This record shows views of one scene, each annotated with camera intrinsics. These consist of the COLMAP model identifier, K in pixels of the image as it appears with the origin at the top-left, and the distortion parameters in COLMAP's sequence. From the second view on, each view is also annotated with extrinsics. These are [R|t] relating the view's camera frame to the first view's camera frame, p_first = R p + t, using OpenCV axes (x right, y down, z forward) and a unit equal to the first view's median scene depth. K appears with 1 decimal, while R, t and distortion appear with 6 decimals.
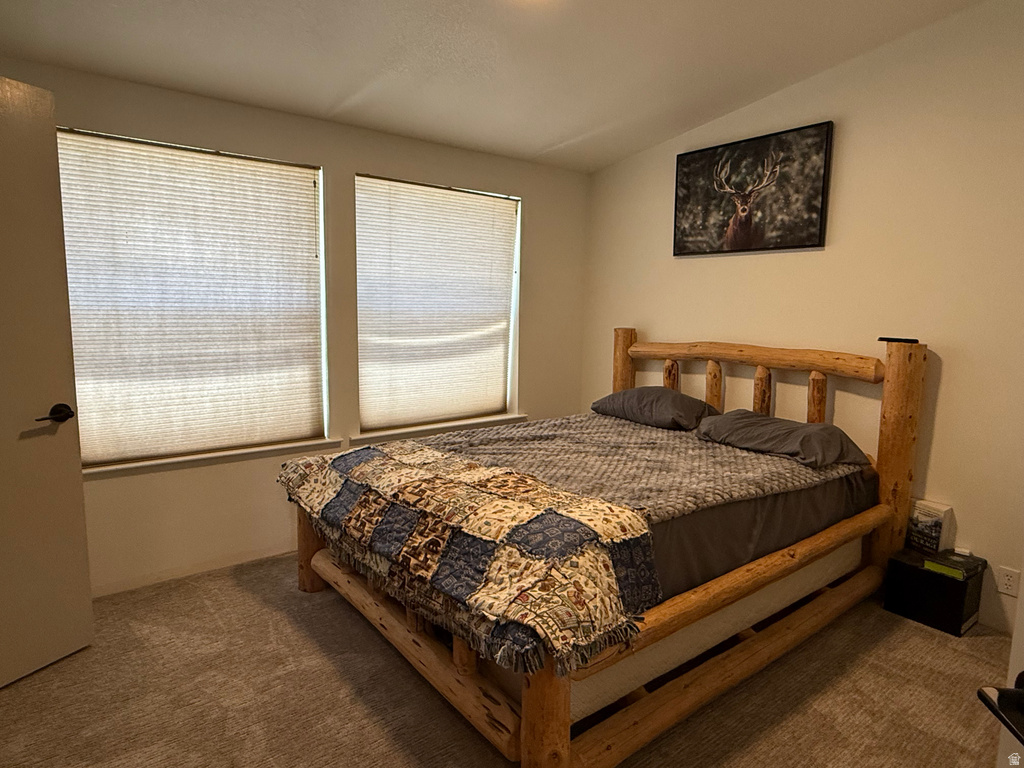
lens RADIAL K [[599.4, 0, 512.0], [0, 599.4, 384.0], [0, 0, 1]] dist [-0.004068, 0.001156]
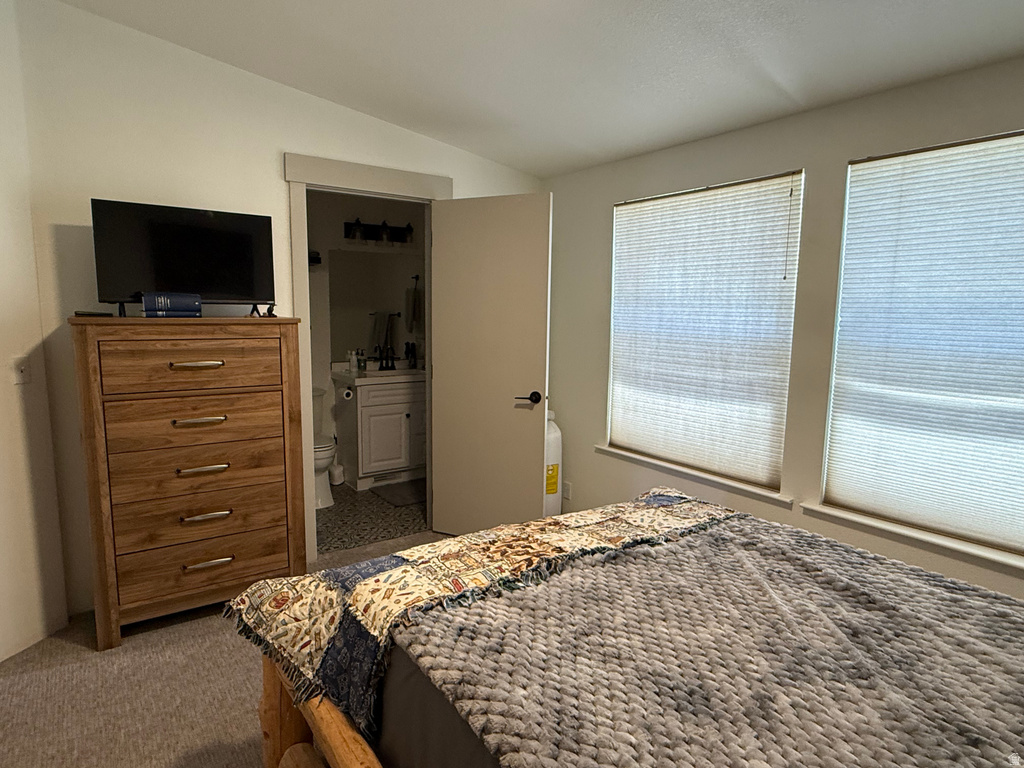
lens RADIAL K [[599.4, 0, 512.0], [0, 599.4, 384.0], [0, 0, 1]] dist [-0.004068, 0.001156]
pose [[-0.038286, 0.109343, -0.993266, 0.559992], [-0.146007, 0.982715, 0.113810, -0.108483], [0.988542, 0.149382, -0.021660, 0.676660]]
